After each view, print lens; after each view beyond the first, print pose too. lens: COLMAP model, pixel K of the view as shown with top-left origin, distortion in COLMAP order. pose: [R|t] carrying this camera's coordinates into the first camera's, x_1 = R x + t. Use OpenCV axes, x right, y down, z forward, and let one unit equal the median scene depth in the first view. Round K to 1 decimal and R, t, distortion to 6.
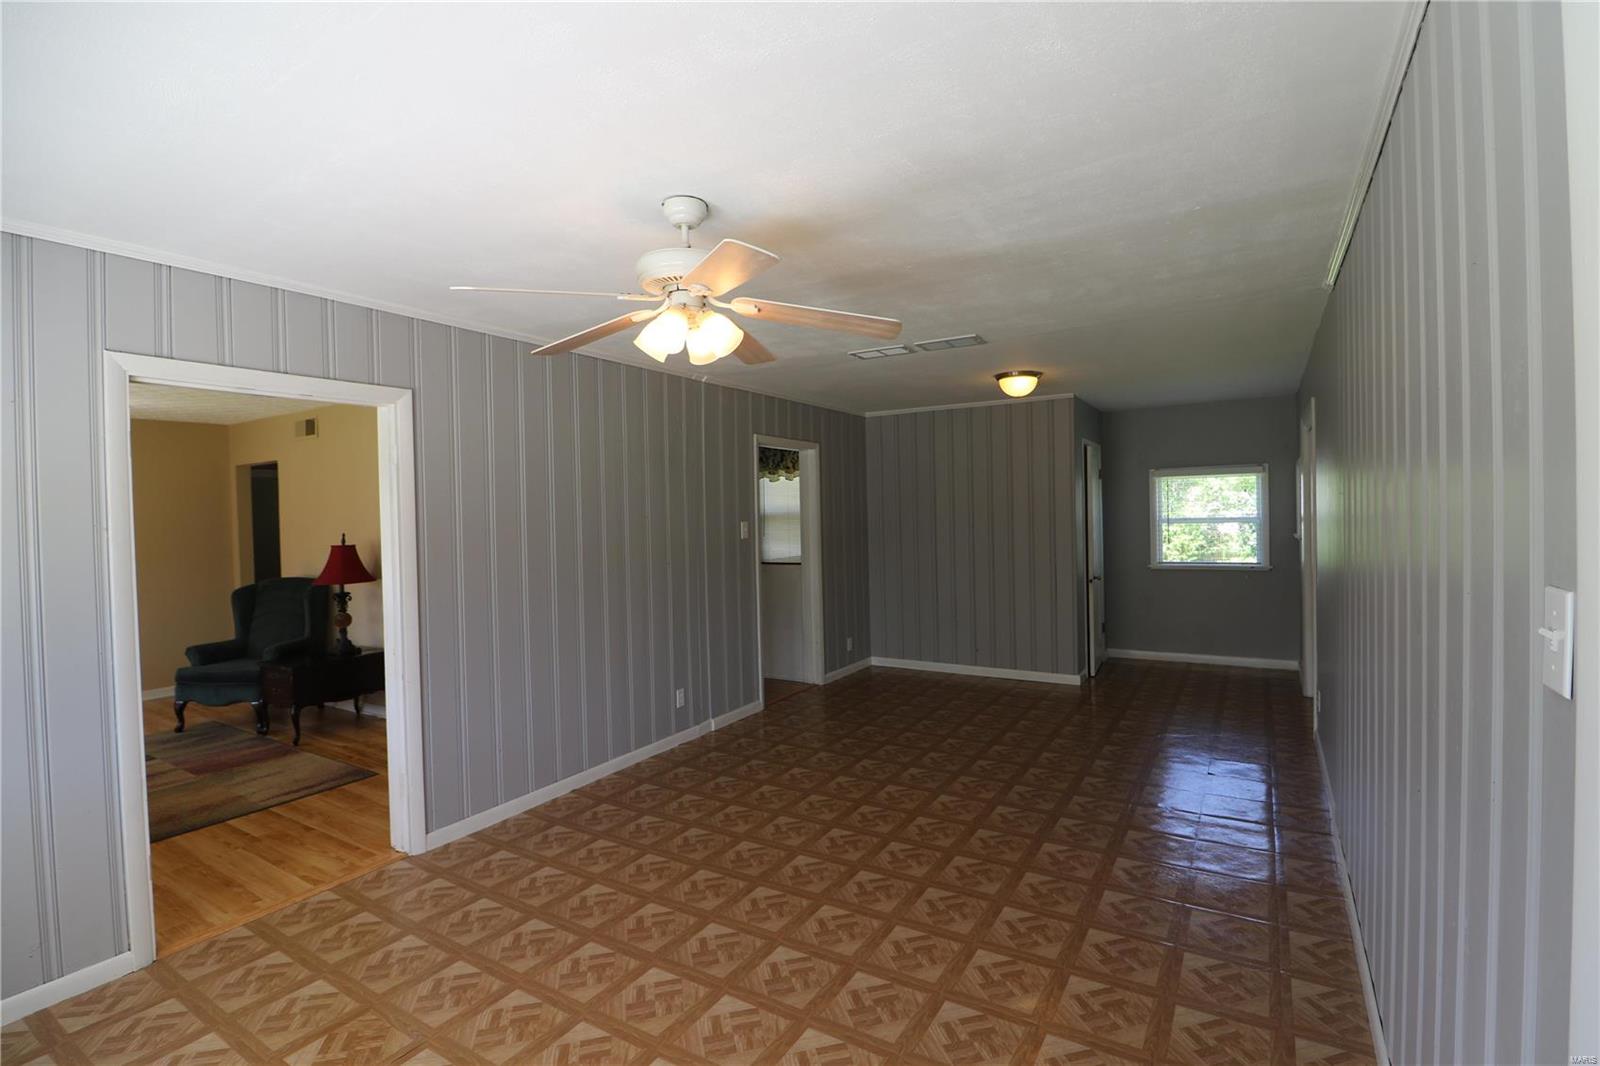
lens RADIAL K [[741.6, 0, 817.3], [0, 741.6, 517.2], [0, 0, 1]] dist [-0.001114, -0.000459]
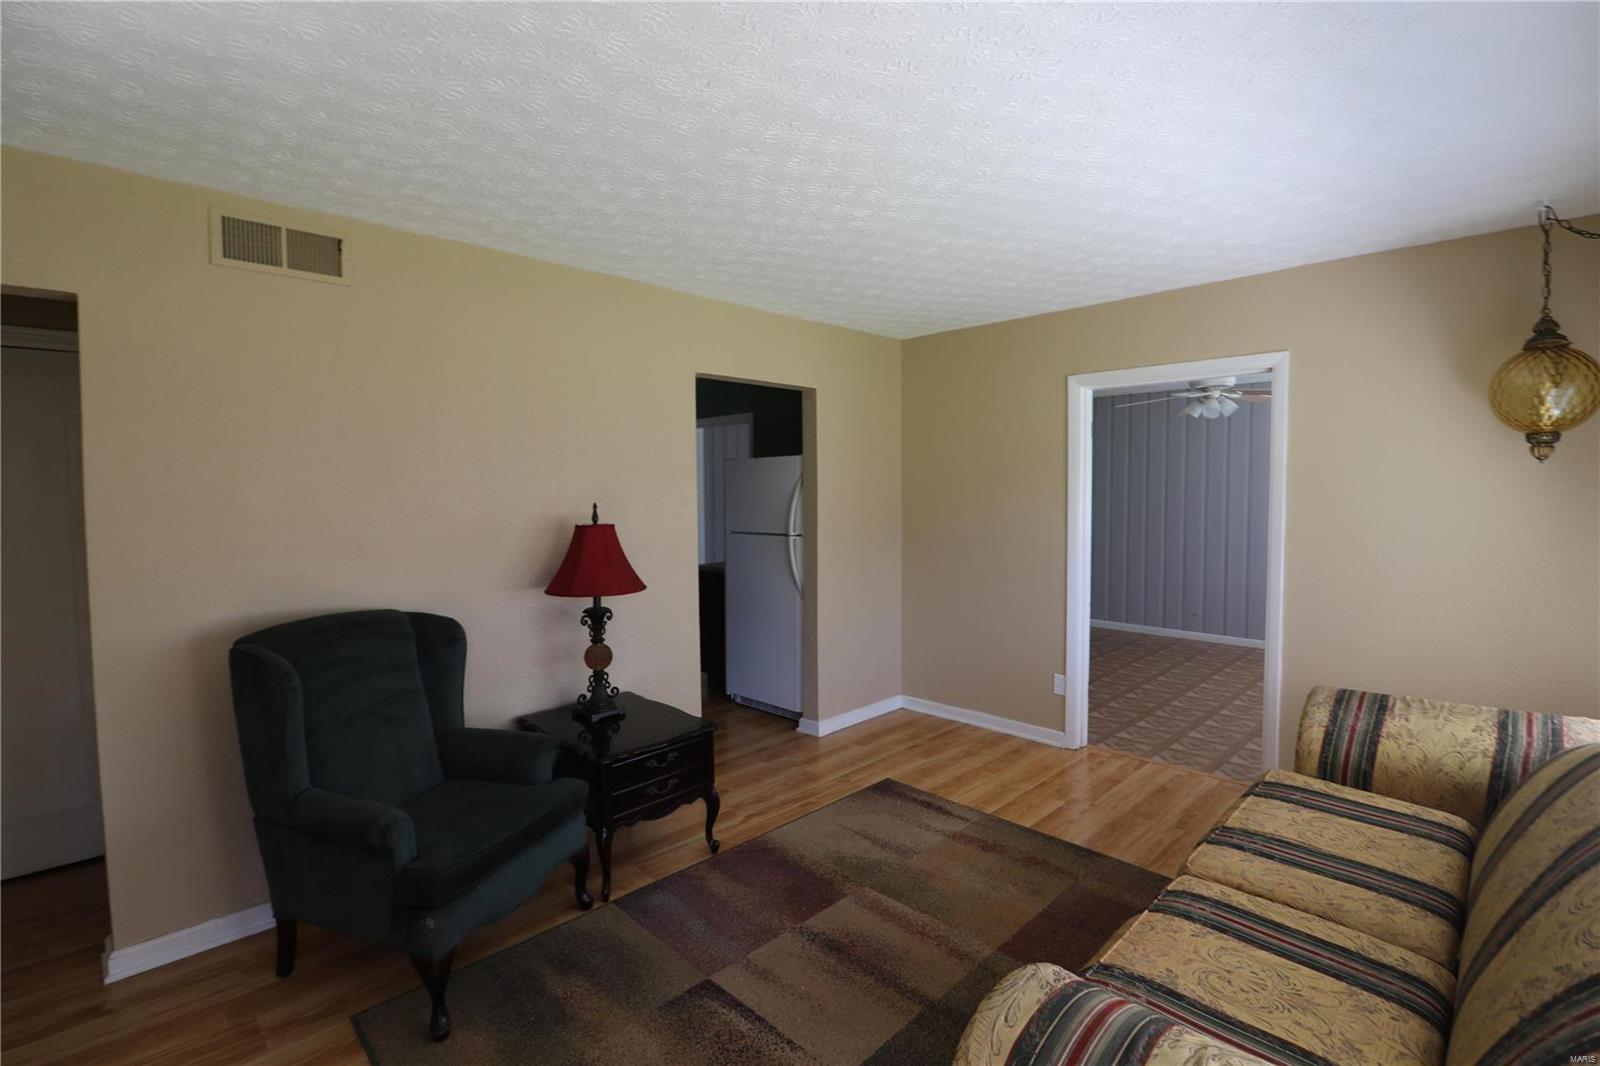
lens RADIAL K [[741.6, 0, 817.3], [0, 741.6, 517.2], [0, 0, 1]] dist [-0.001114, -0.000459]
pose [[0.228576, -0.030133, 0.973060, -1.520436], [0.017064, 0.999491, 0.026943, 0.026715], [-0.973377, 0.010446, 0.228974, 0.943605]]
